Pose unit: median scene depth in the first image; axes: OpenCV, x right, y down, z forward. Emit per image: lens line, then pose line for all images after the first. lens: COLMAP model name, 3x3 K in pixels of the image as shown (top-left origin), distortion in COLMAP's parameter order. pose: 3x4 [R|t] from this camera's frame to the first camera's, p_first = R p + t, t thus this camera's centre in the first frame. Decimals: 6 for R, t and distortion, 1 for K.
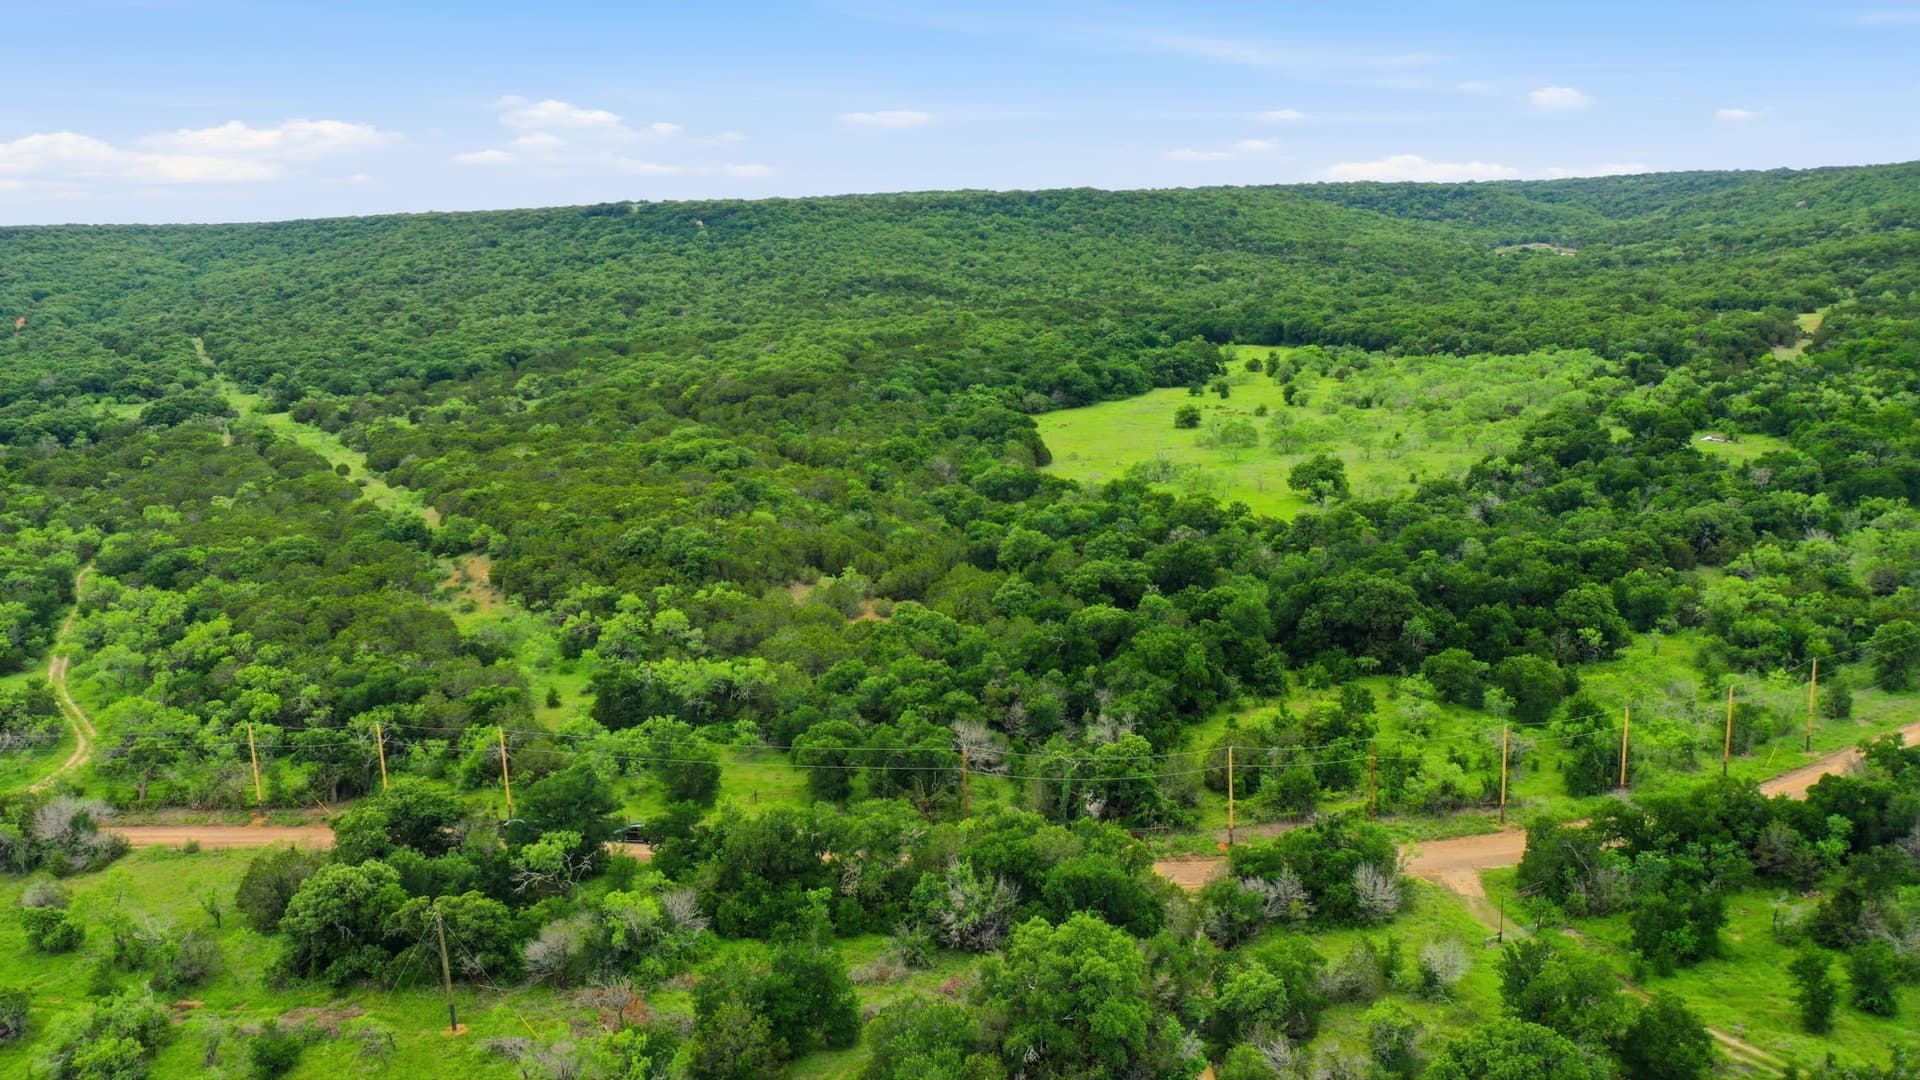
lens RADIAL K [[1496.7, 0, 960.0], [0, 1496.7, 540.0], [0, 0, 1]] dist [0.000585, -0.010839]
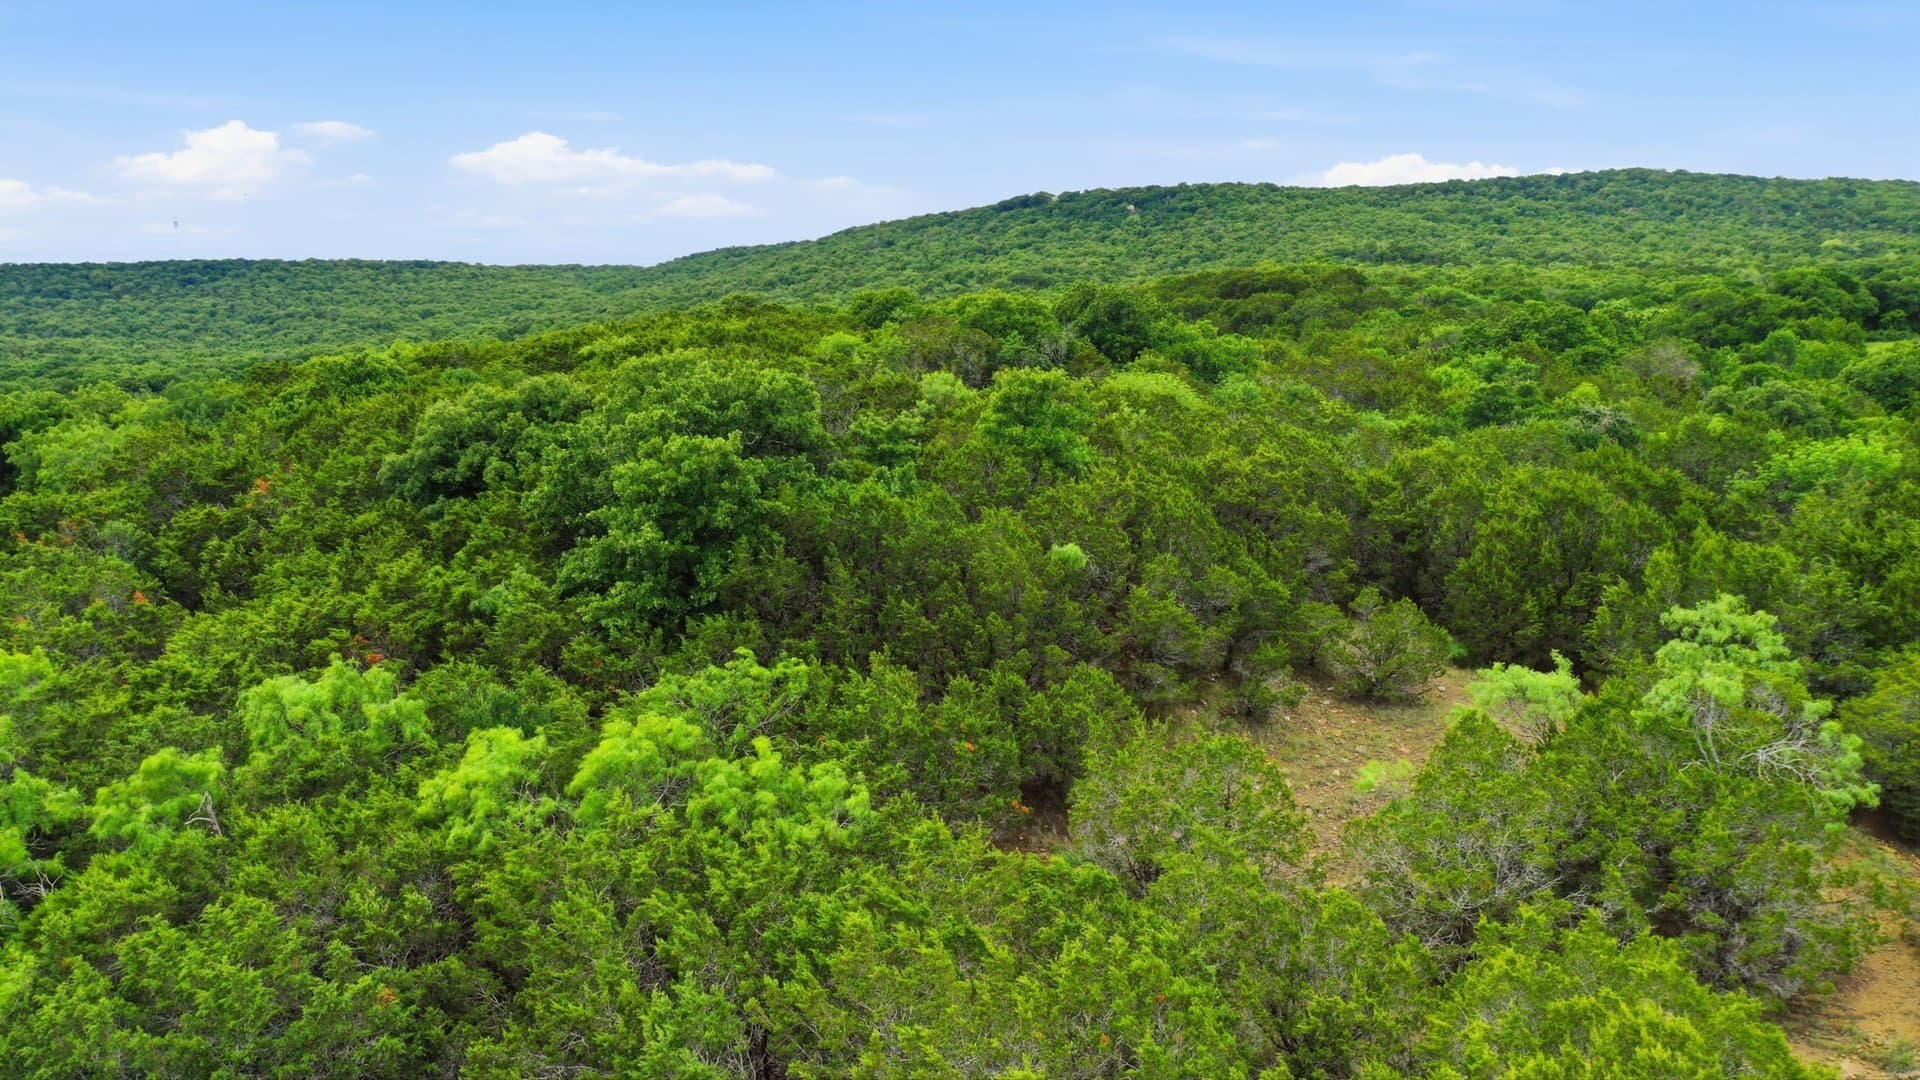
lens RADIAL K [[1514.8, 0, 954.0], [0, 1514.8, 540.6], [0, 0, 1]] dist [-0.005052, -0.001902]
pose [[0.956711, 0.027908, -0.289698, -0.024866], [-0.042270, 0.998162, -0.043437, 0.005263], [0.287953, 0.053802, 0.956132, 0.209079]]
